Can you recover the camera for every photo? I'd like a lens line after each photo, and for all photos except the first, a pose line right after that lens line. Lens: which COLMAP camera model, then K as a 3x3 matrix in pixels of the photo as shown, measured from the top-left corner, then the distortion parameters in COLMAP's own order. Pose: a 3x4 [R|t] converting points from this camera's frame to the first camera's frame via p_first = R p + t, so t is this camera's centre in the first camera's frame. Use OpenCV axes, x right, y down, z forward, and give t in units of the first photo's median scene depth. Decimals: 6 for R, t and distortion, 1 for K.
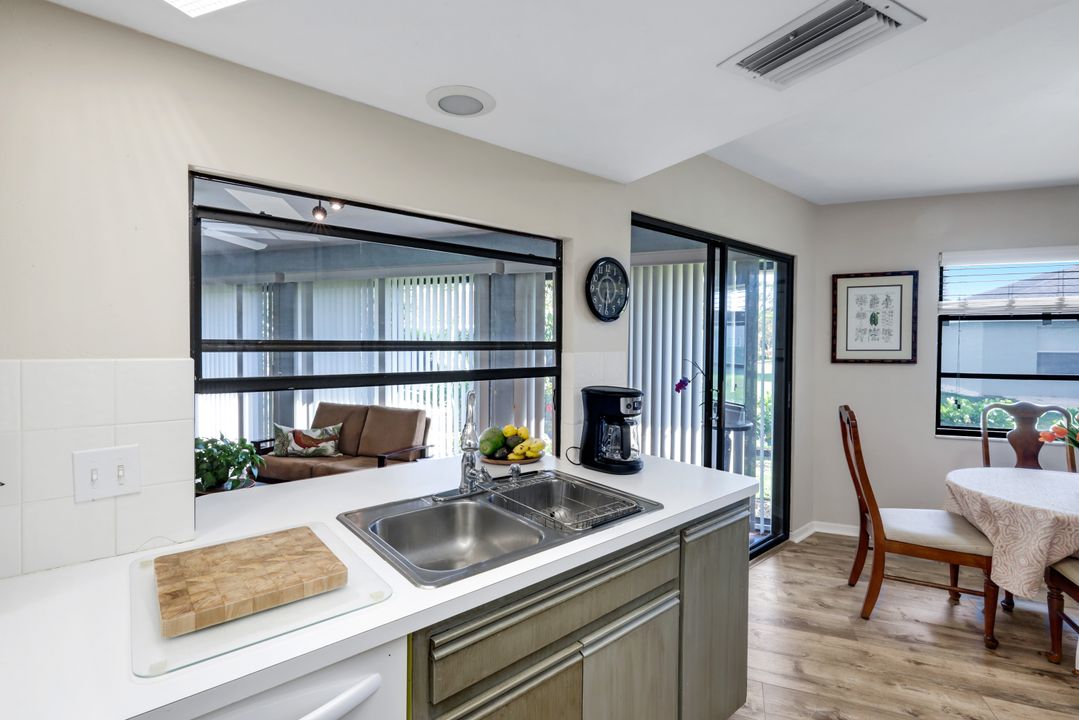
lens RADIAL K [[506.7, 0, 530.6], [0, 506.7, 352.4], [0, 0, 1]] dist [0.012951, 0.000157]
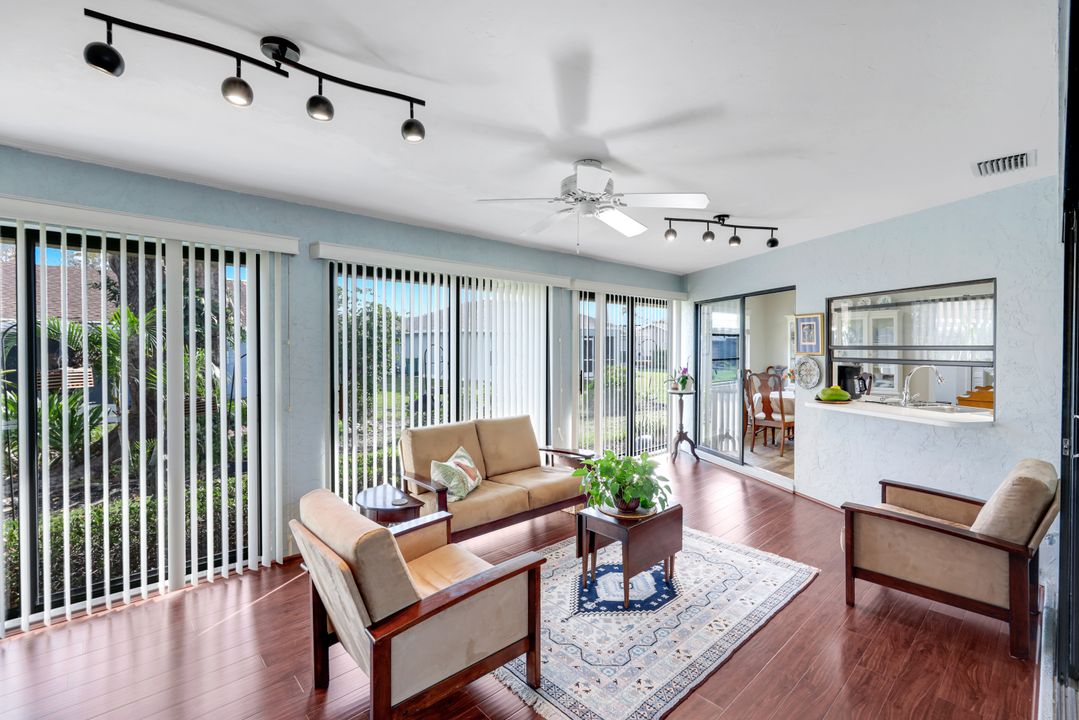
lens RADIAL K [[468.7, 0, 541.8], [0, 468.7, 355.2], [0, 0, 1]] dist [0.003992, 0.001391]
pose [[0.420299, -0.026768, 0.906991, -2.091800], [0.028938, 0.999452, 0.016087, -0.043310], [-0.906924, 0.019485, 0.420843, 1.124343]]
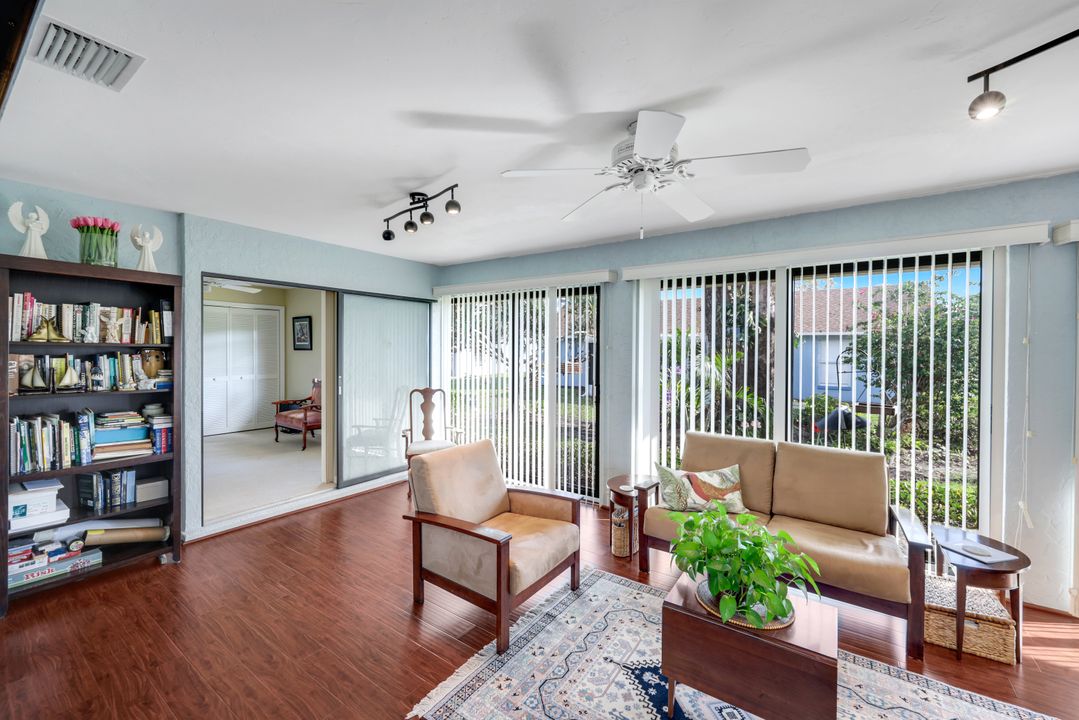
lens RADIAL K [[440.5, 0, 544.7], [0, 440.5, 354.9], [0, 0, 1]] dist [-0.003607, -0.000320]
pose [[0.976581, 0.002022, -0.215142, -1.041087], [-0.006044, 0.999819, -0.018040, -0.017970], [0.215067, 0.018917, 0.976416, 0.629528]]
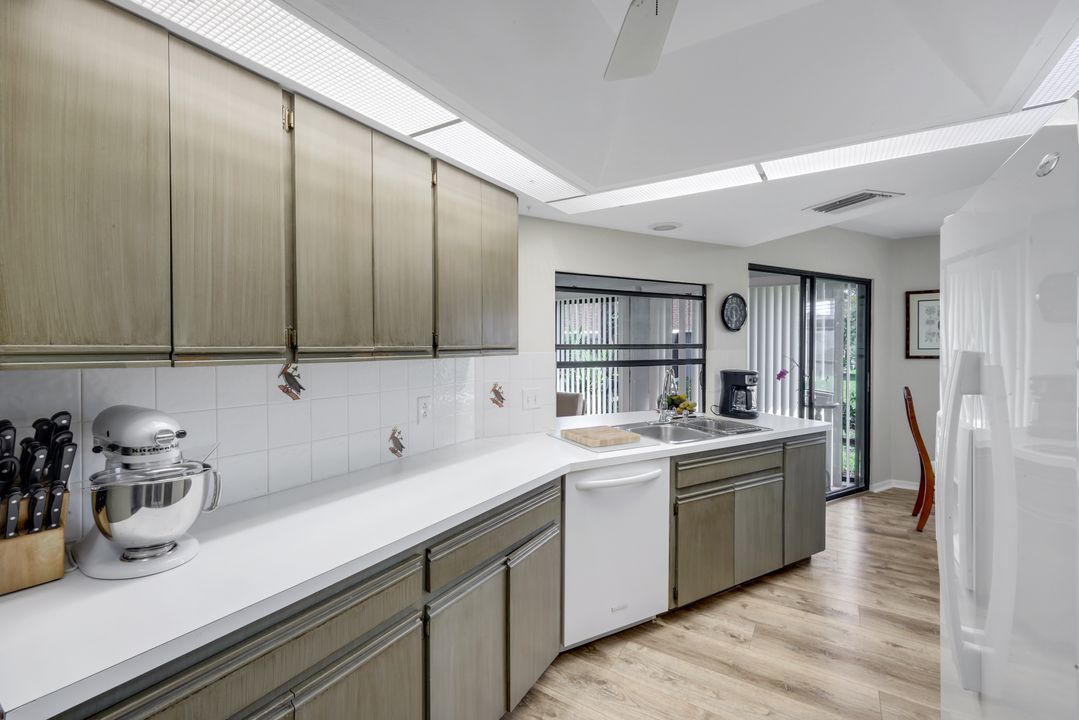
lens RADIAL K [[468.7, 0, 531.4], [0, 468.7, 353.8], [0, 0, 1]] dist [0.003992, 0.001391]
pose [[0.980961, -0.005200, -0.194134, -0.183429], [0.004582, 0.999983, -0.003631, 0.013625], [0.194150, 0.002672, 0.980968, -0.579712]]
